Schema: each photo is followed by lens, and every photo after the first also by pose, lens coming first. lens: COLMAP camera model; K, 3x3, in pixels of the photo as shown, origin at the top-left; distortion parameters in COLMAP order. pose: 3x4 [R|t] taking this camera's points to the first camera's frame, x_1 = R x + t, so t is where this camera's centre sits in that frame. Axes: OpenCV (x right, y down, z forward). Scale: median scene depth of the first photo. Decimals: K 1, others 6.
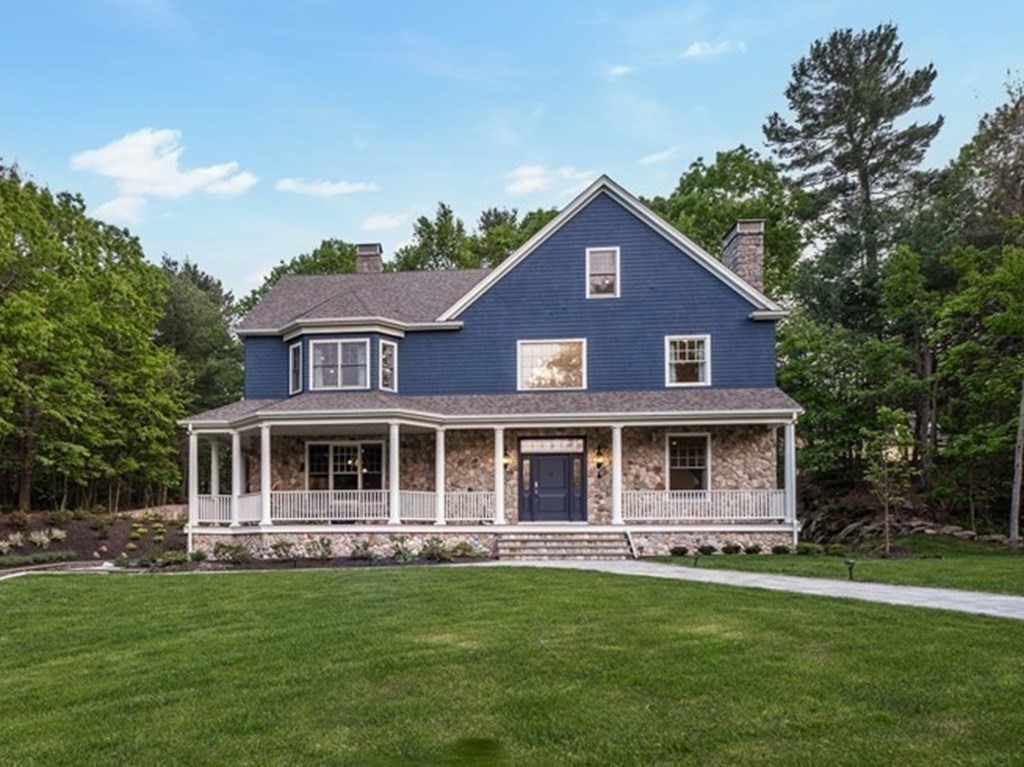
lens RADIAL K [[546.2, 0, 506.4], [0, 546.2, 390.6], [0, 0, 1]] dist [0.002261, -0.003445]
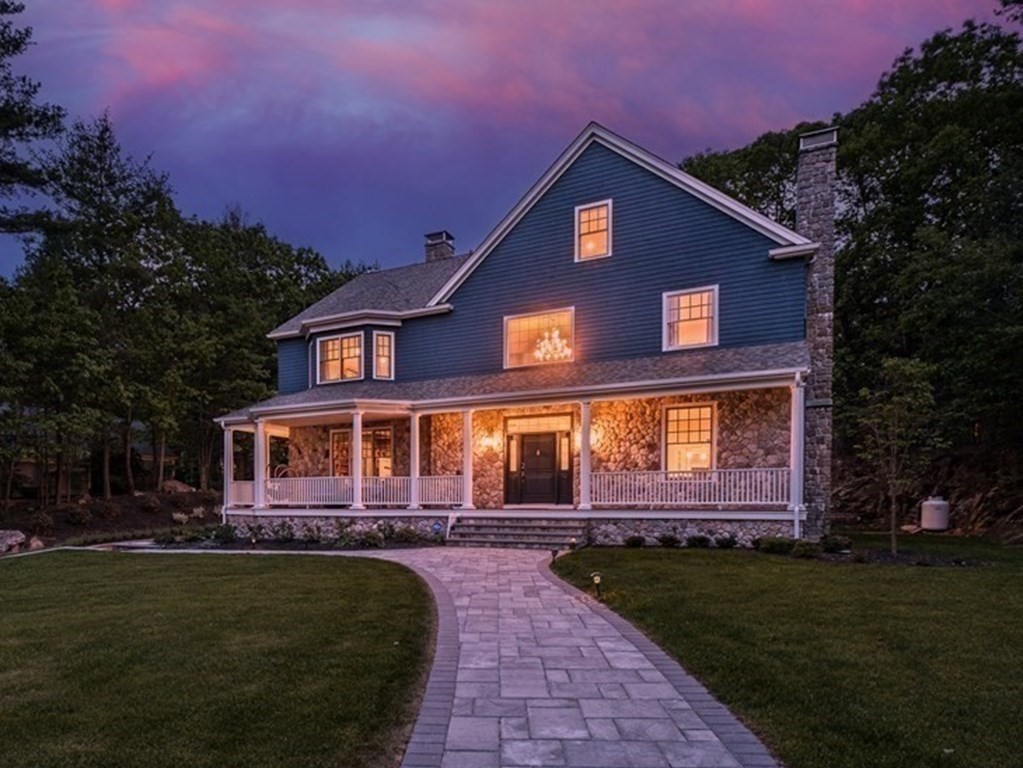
lens RADIAL K [[545.6, 0, 509.4], [0, 545.6, 378.6], [0, 0, 1]] dist [0.002261, -0.003445]
pose [[0.939837, -0.072497, -0.333841, 0.366925], [0.083523, 0.996329, 0.018772, -0.000628], [0.331255, -0.045526, 0.942442, 0.098632]]
